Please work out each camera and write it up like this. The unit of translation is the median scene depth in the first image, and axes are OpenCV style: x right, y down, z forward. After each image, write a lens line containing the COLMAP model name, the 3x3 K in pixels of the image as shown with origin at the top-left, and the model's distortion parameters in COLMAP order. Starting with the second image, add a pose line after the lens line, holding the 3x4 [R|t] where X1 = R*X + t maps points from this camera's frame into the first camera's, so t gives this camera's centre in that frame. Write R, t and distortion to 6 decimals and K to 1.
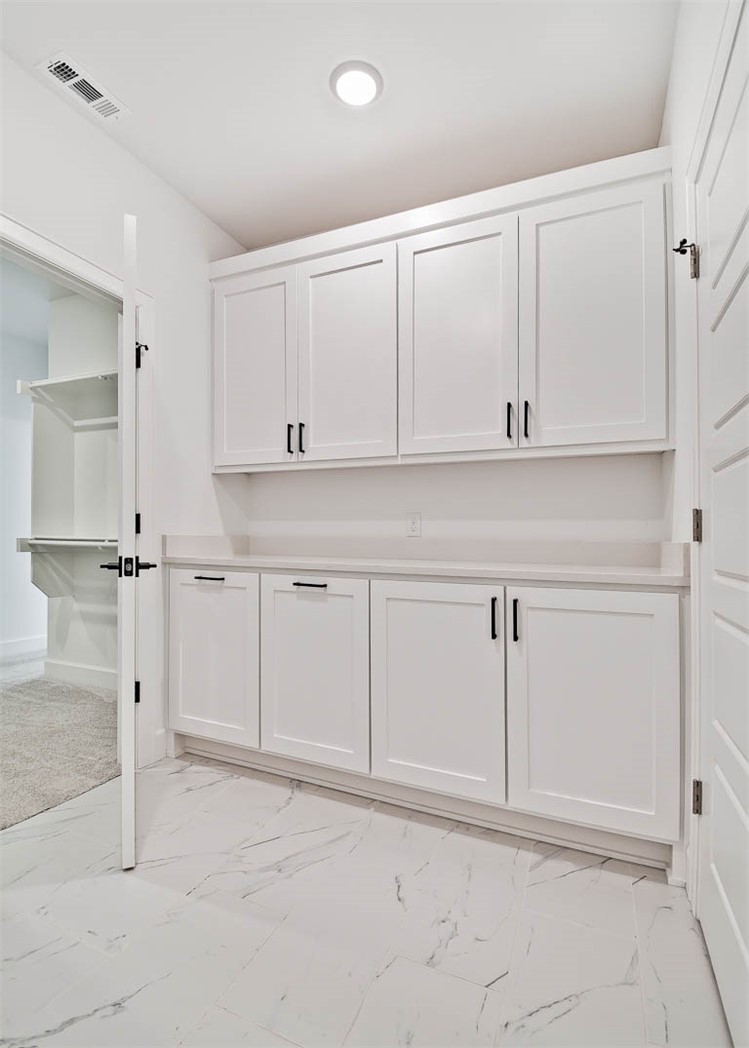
lens RADIAL K [[512.9, 0, 378.6], [0, 512.9, 525.7], [0, 0, 1]] dist [-0.002561, 0.000985]
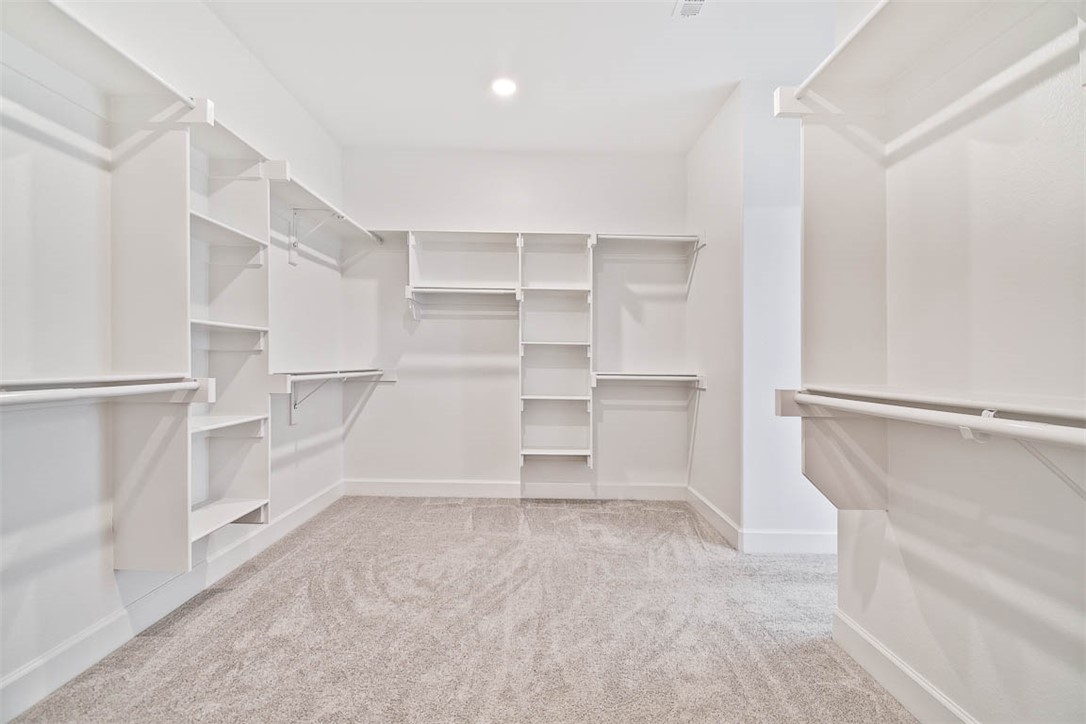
lens RADIAL K [[499.2, 0, 545.3], [0, 499.2, 363.6], [0, 0, 1]] dist [-0.003814, -0.001369]
pose [[0.426026, 0.003622, -0.904704, -0.331607], [0.013039, 0.999864, 0.010143, -0.010301], [0.904617, -0.016118, 0.425921, 0.549948]]
